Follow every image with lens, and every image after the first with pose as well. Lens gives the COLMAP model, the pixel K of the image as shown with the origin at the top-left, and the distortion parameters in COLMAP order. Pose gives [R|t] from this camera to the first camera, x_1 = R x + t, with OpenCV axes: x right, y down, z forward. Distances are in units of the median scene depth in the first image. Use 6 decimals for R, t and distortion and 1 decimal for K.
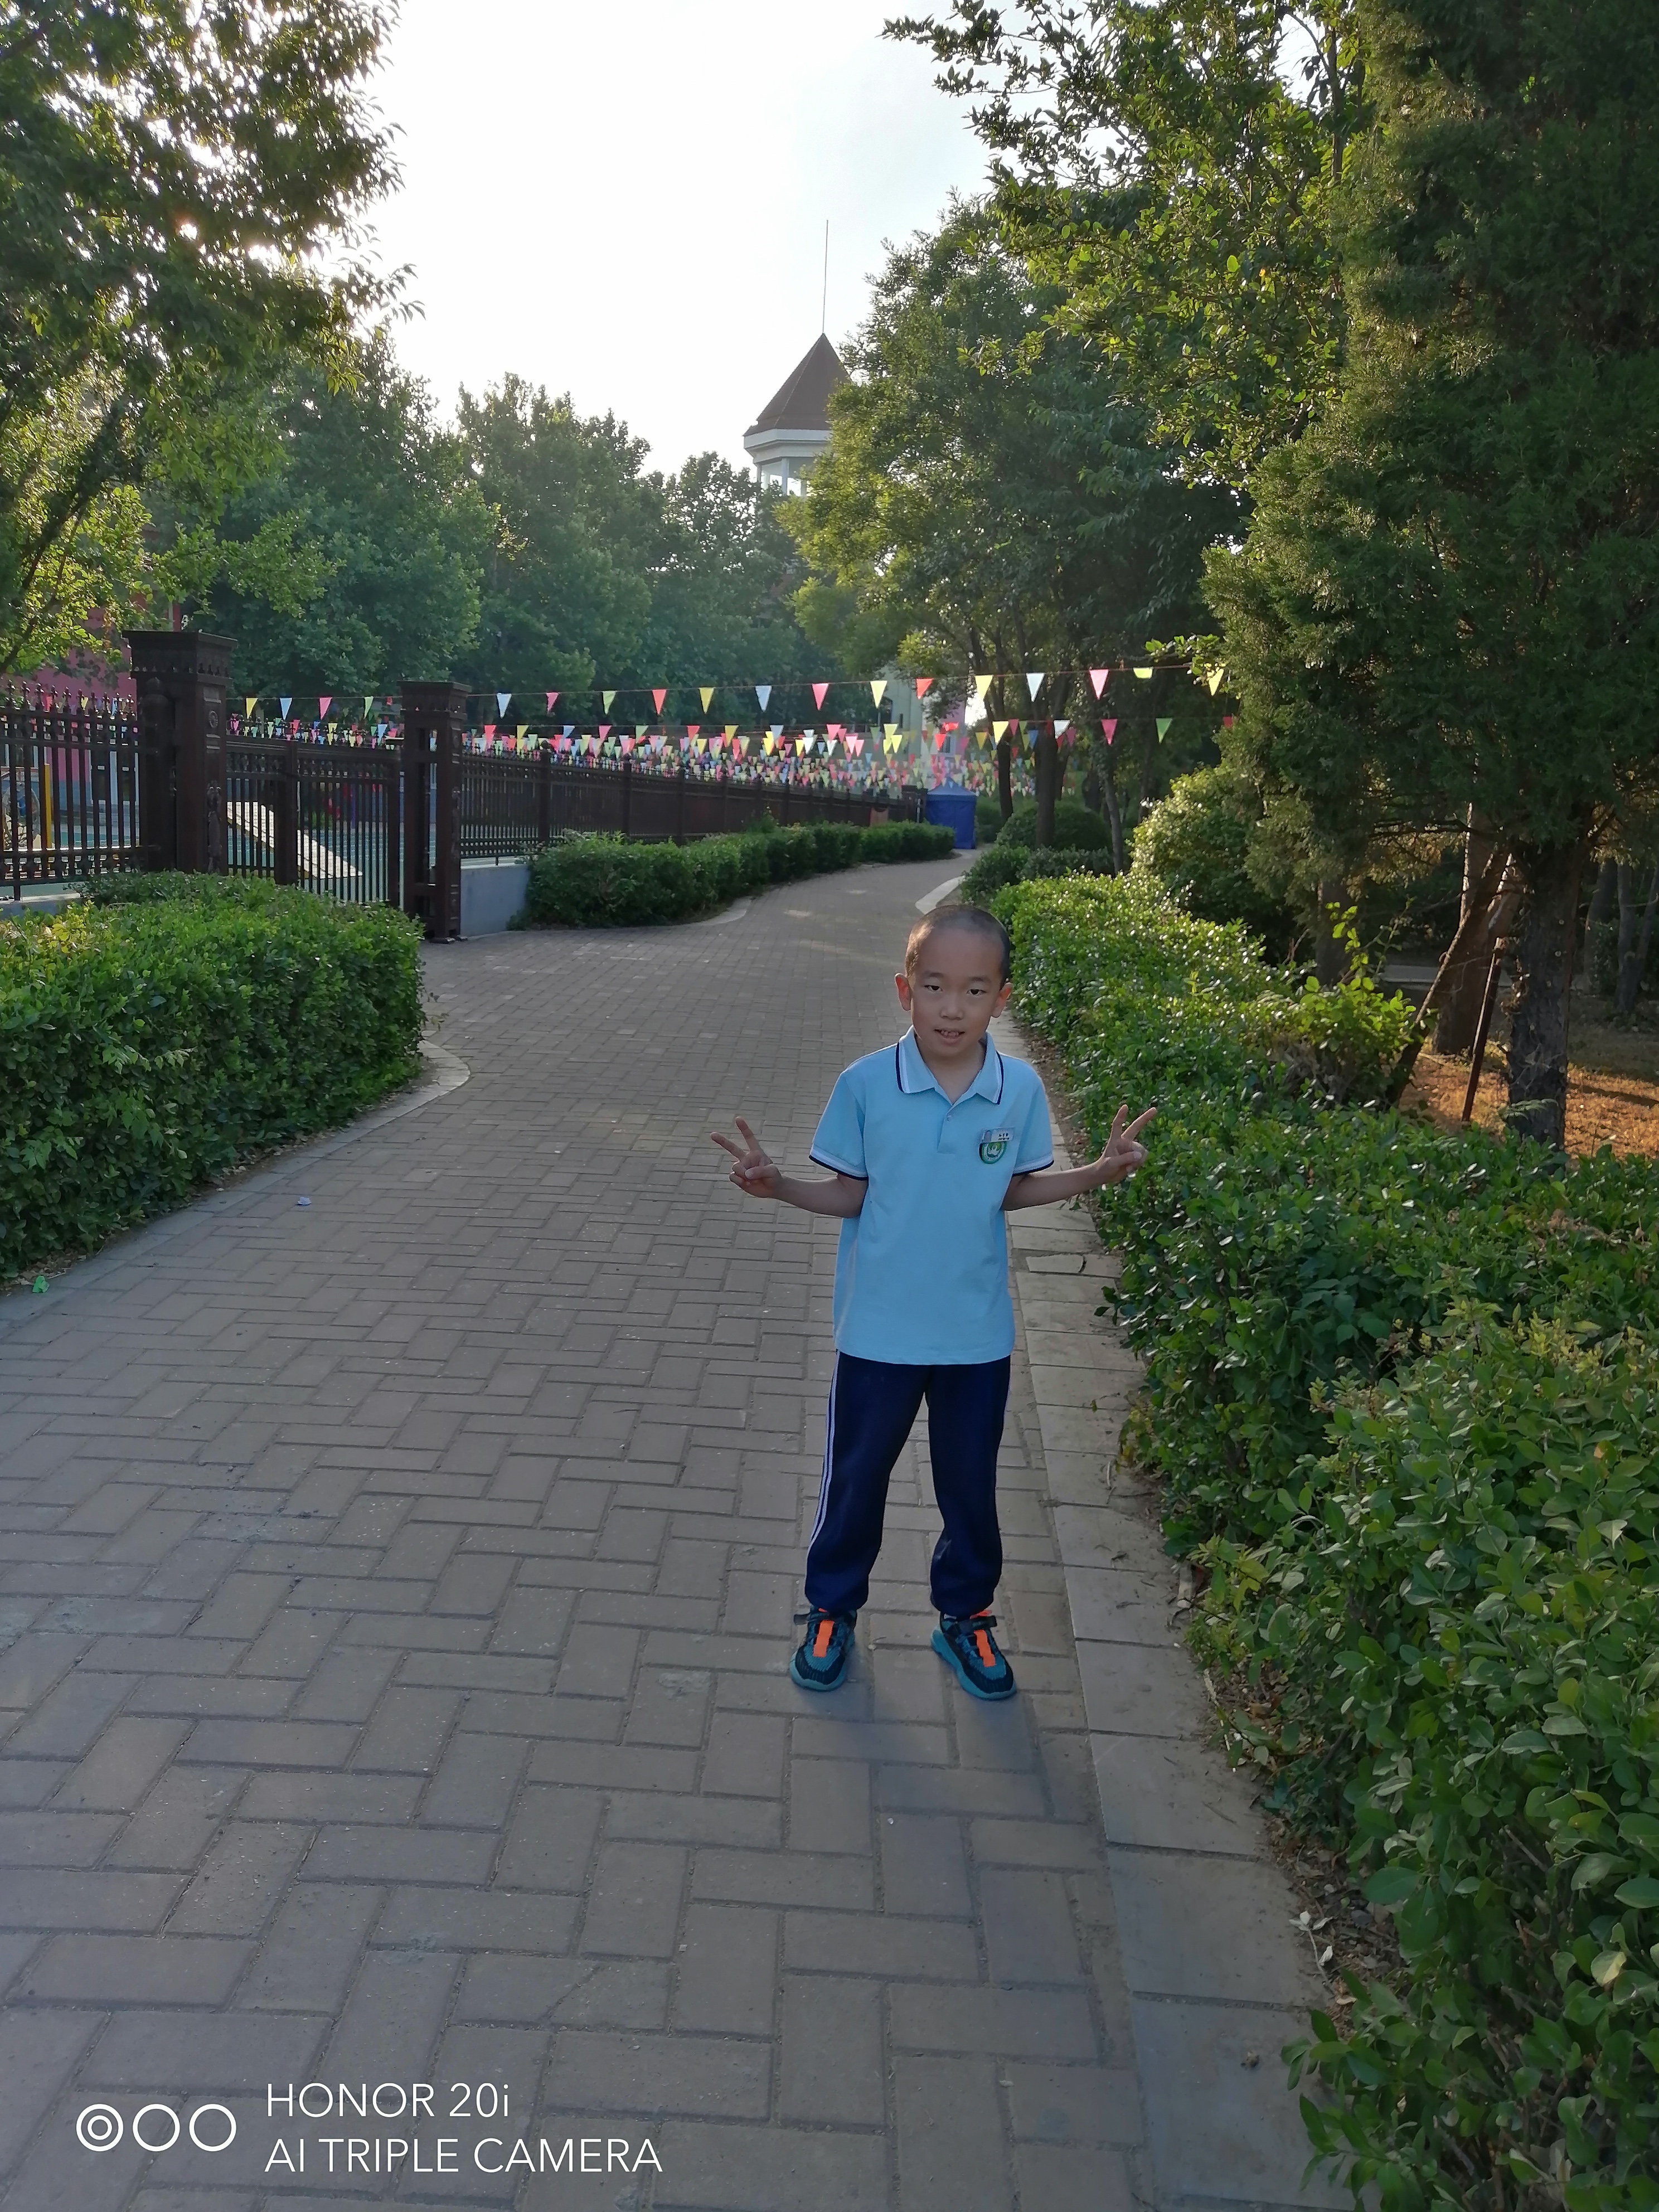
lens RADIAL K [[1674.4, 0, 812.7], [0, 1674.4, 1117.8], [0, 0, 1]] dist [0.032823, -0.000060]
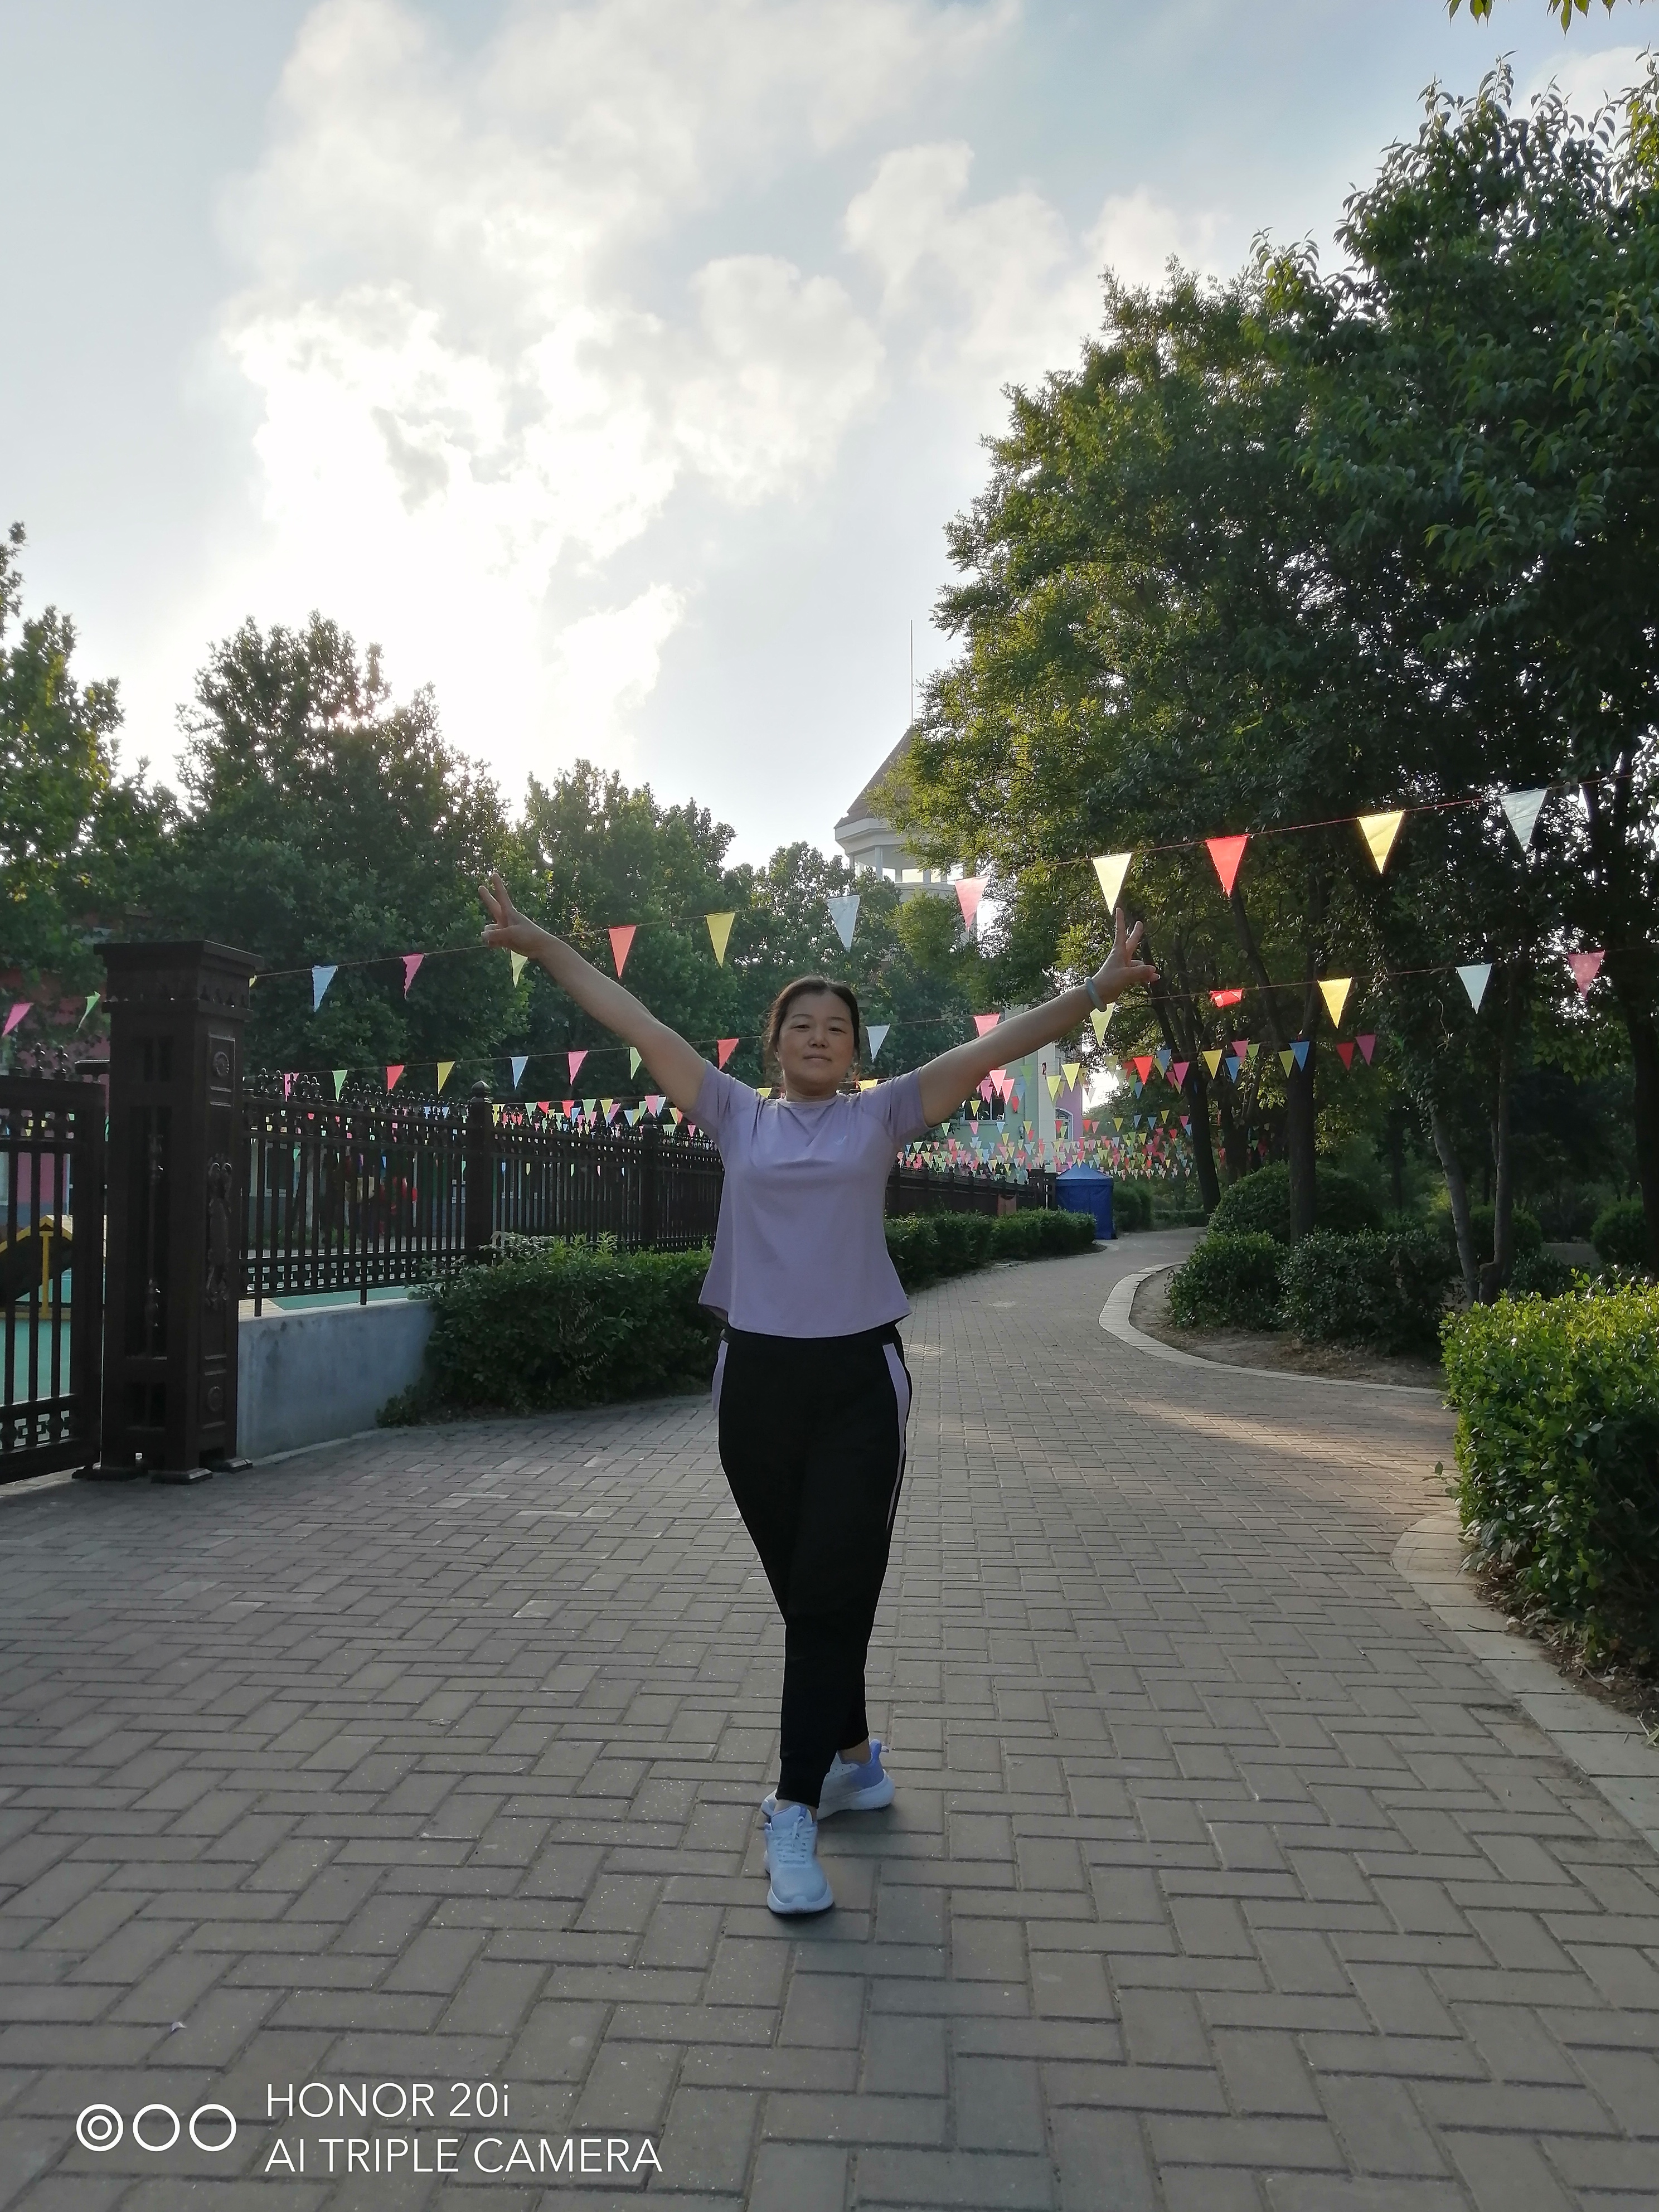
lens RADIAL K [[1674.4, 0, 822.9], [0, 1674.4, 1115.3], [0, 0, 1]] dist [0.032823, -0.000060]
pose [[0.997458, -0.045502, -0.054835, -0.003281], [0.031310, 0.971167, -0.236335, -0.023815], [0.064007, 0.234017, 0.970123, 0.145578]]
